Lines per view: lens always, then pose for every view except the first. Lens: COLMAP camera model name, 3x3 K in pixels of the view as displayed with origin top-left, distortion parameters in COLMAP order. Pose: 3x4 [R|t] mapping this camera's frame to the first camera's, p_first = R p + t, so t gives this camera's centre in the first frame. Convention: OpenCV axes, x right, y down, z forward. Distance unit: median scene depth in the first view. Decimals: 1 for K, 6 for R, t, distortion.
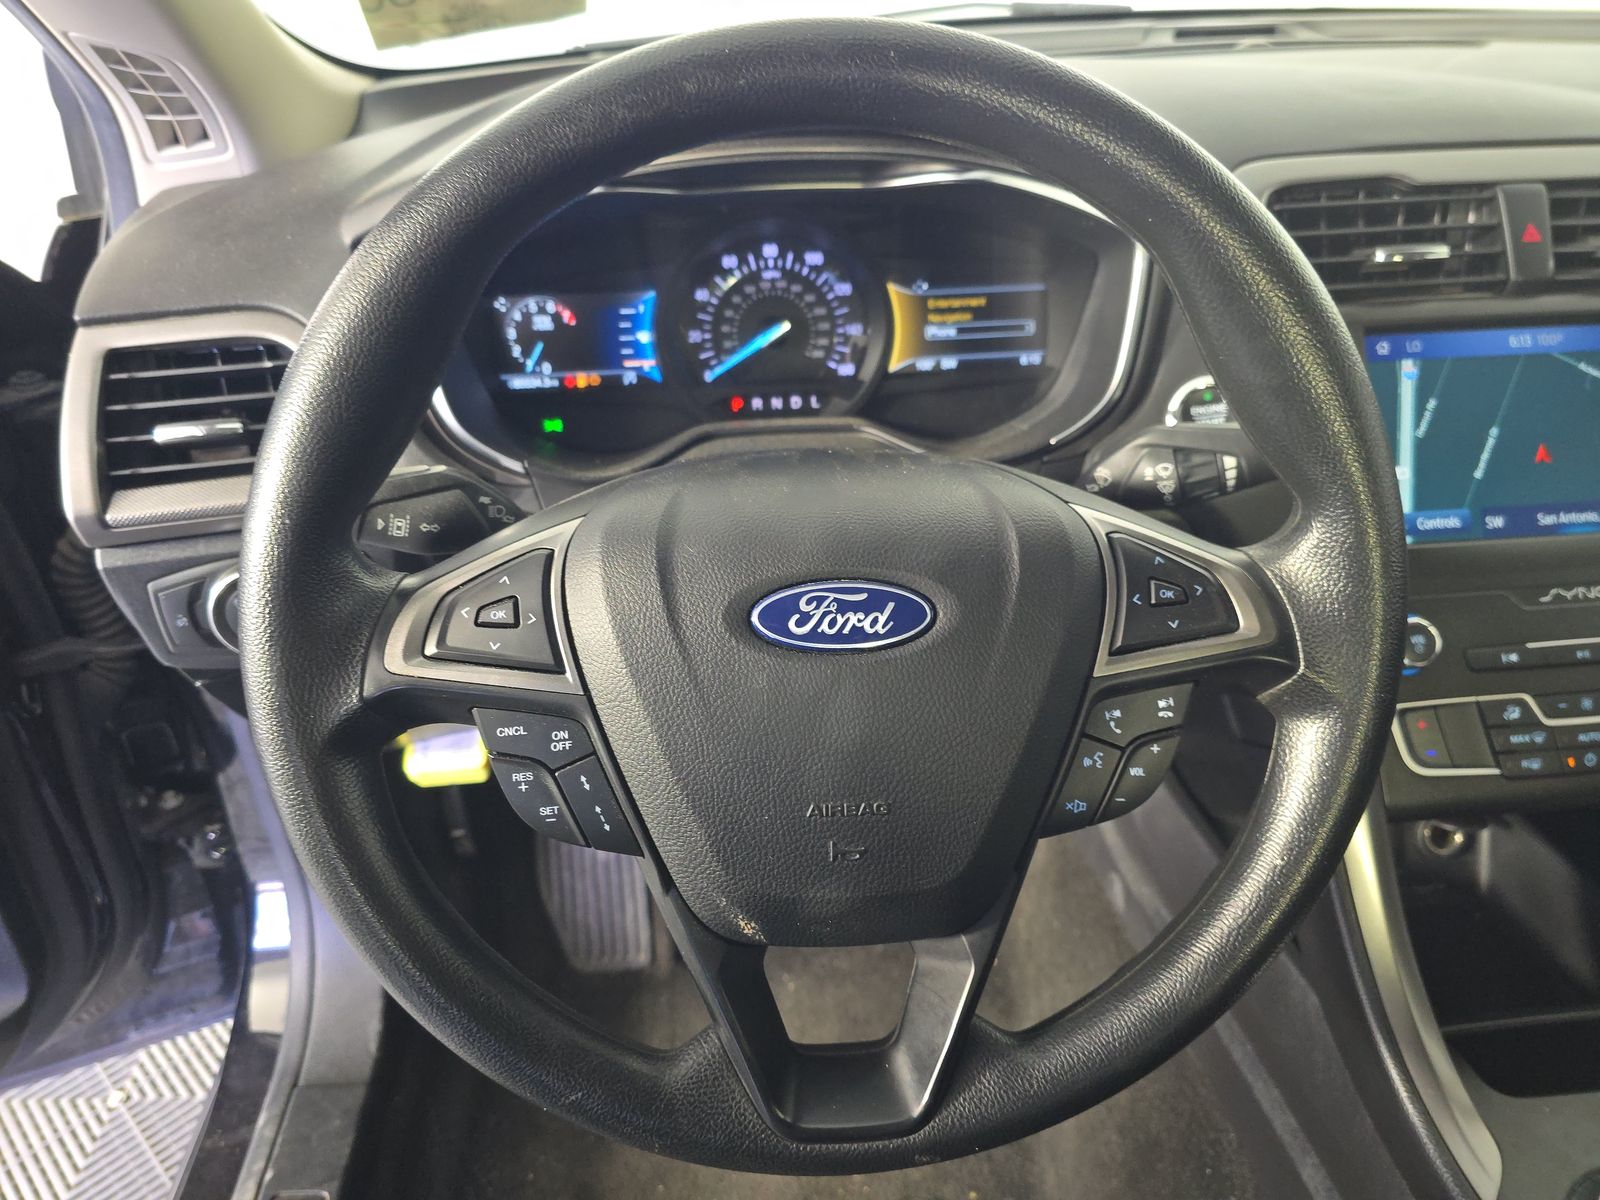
lens RADIAL K [[1098.6, 0, 789.4], [0, 1098.6, 599.3], [0, 0, 1]] dist [0.098190, -0.105149]
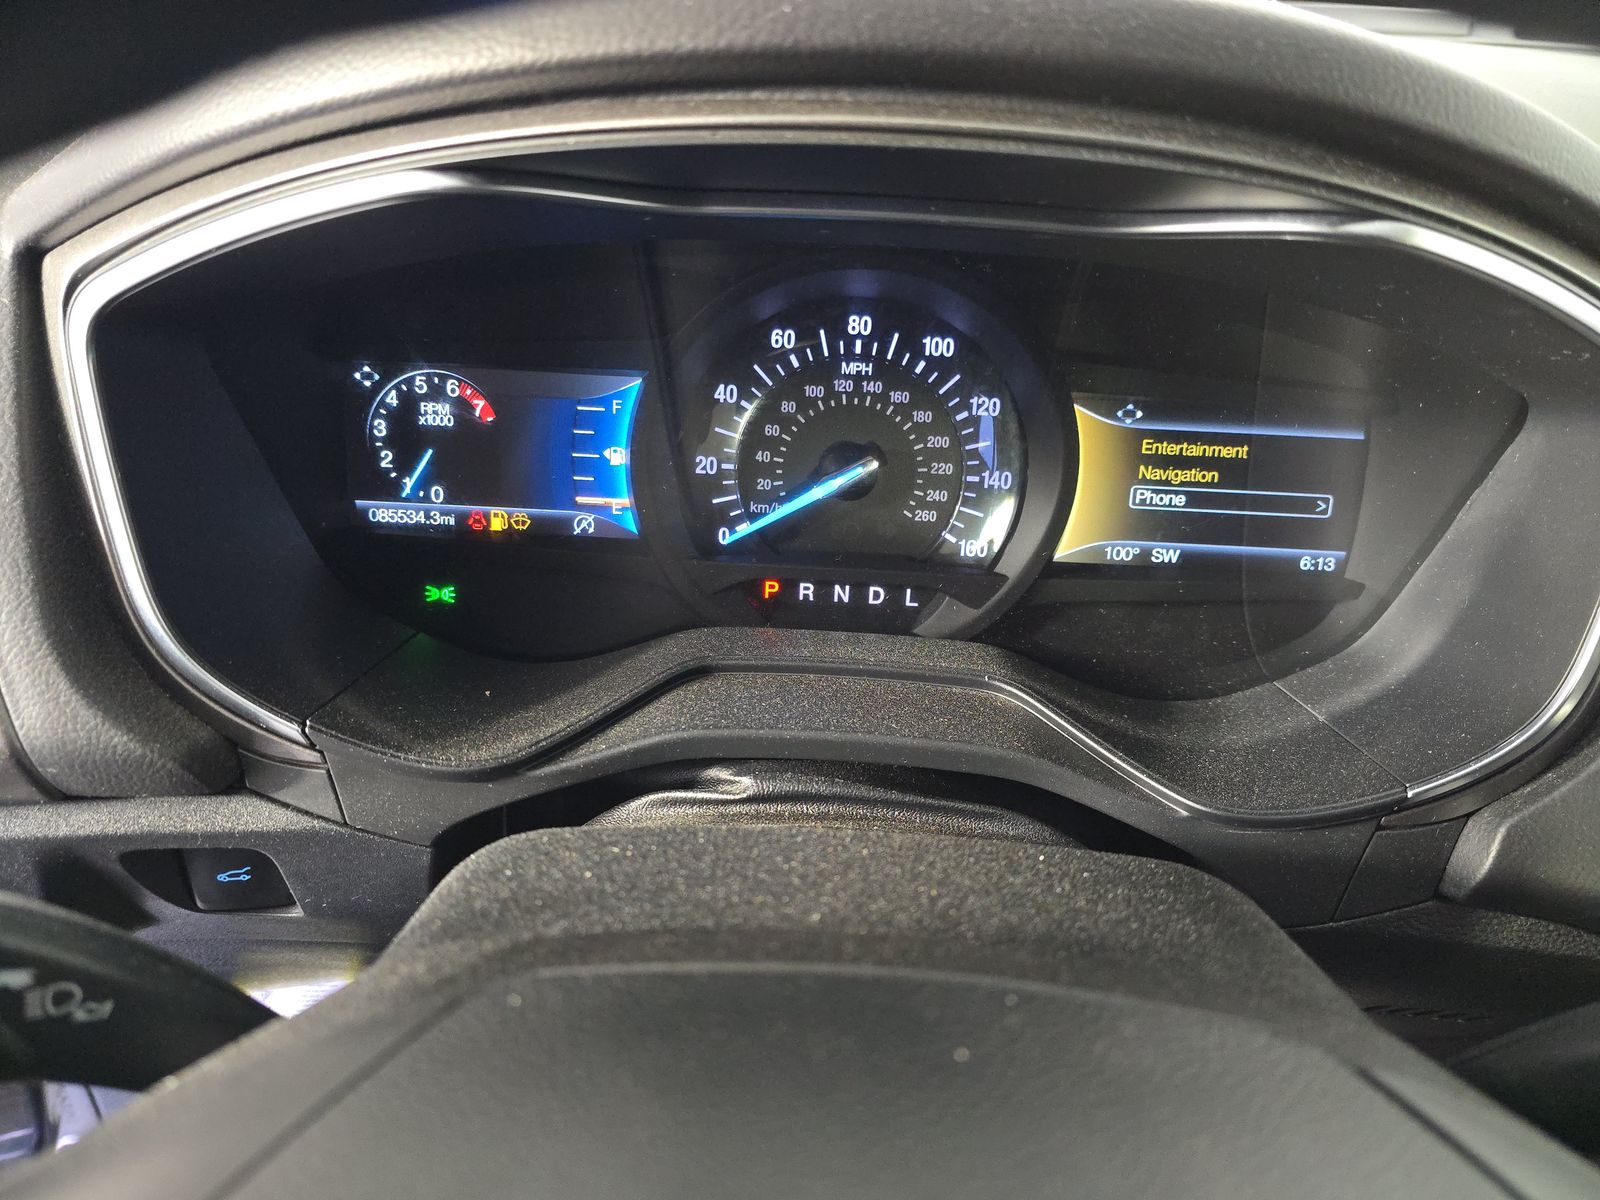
lens RADIAL K [[1098.6, 0, 789.4], [0, 1098.6, 599.3], [0, 0, 1]] dist [0.098190, -0.105149]
pose [[0.993140, 0.106139, -0.049063, -0.011090], [-0.106614, 0.994275, -0.007156, -0.182642], [0.048022, 0.012338, 0.998770, 0.483689]]
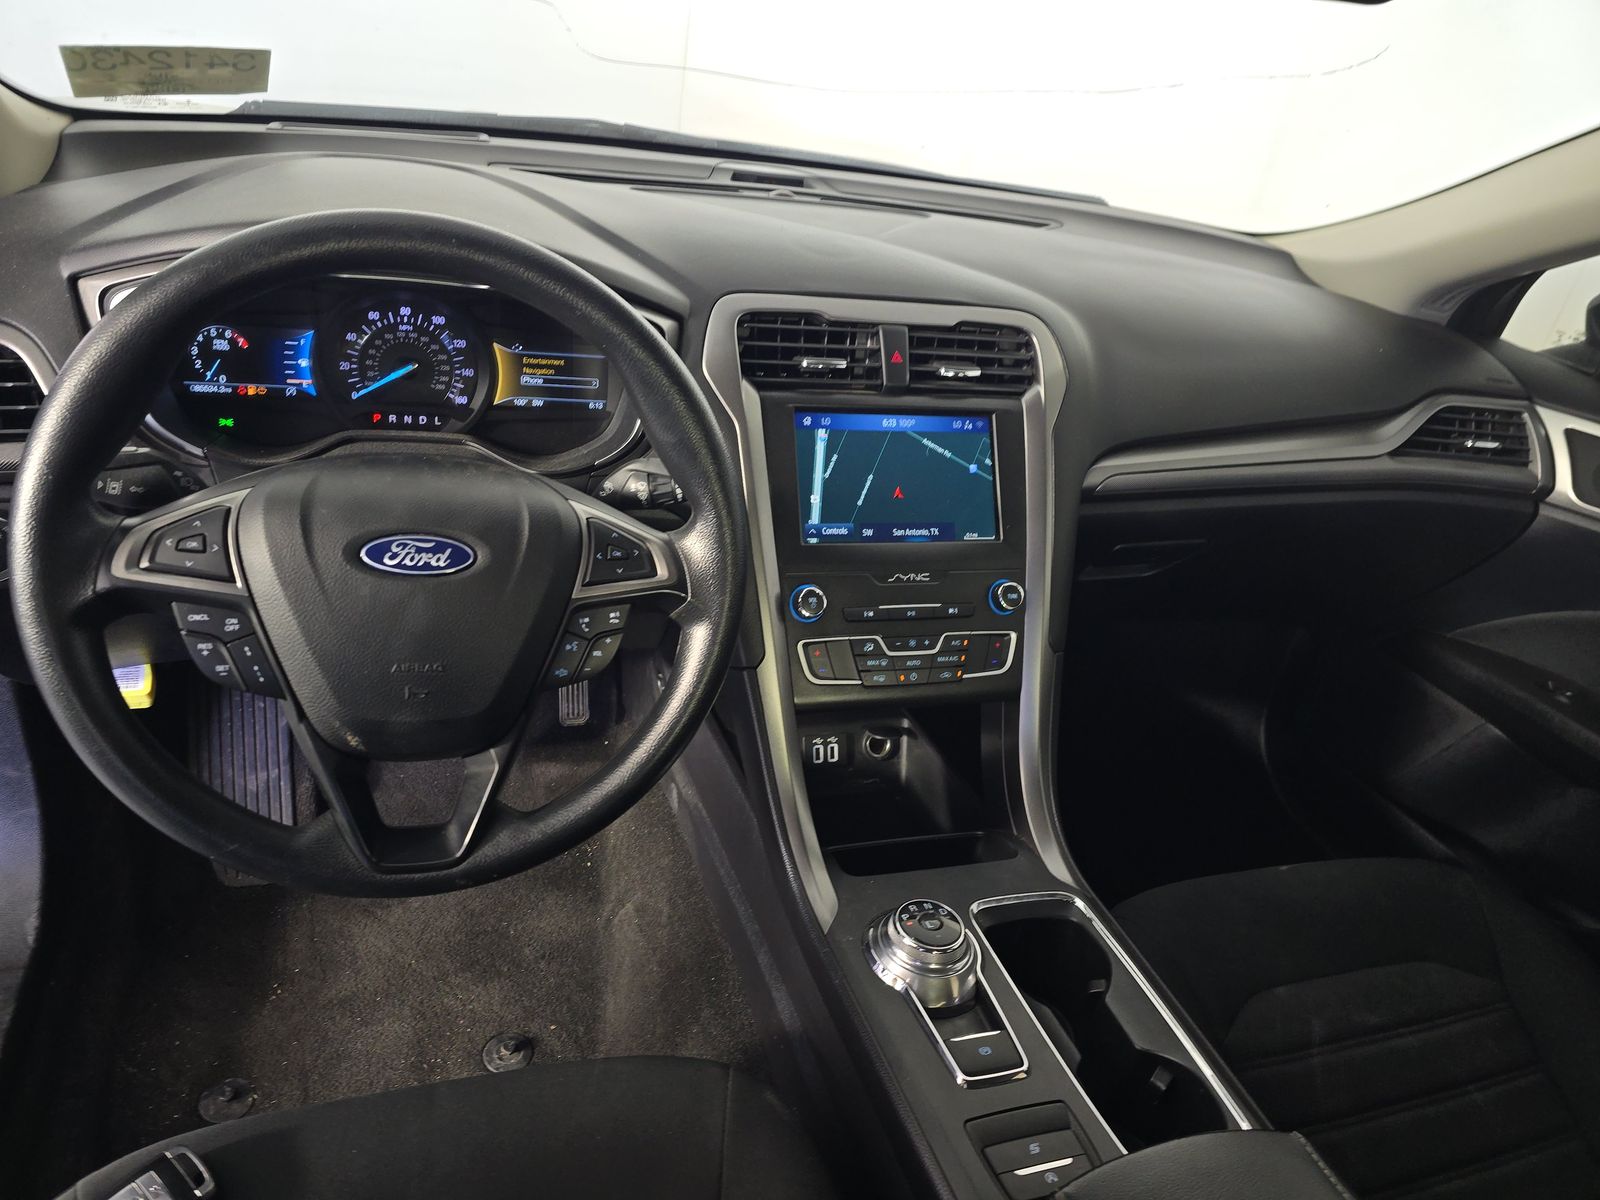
lens RADIAL K [[1098.6, 0, 789.4], [0, 1098.6, 599.3], [0, 0, 1]] dist [0.098190, -0.105149]
pose [[0.961542, 0.036237, 0.272258, 0.083316], [-0.033802, 0.999336, -0.013629, 0.054347], [-0.272571, 0.003902, 0.962128, -0.508672]]
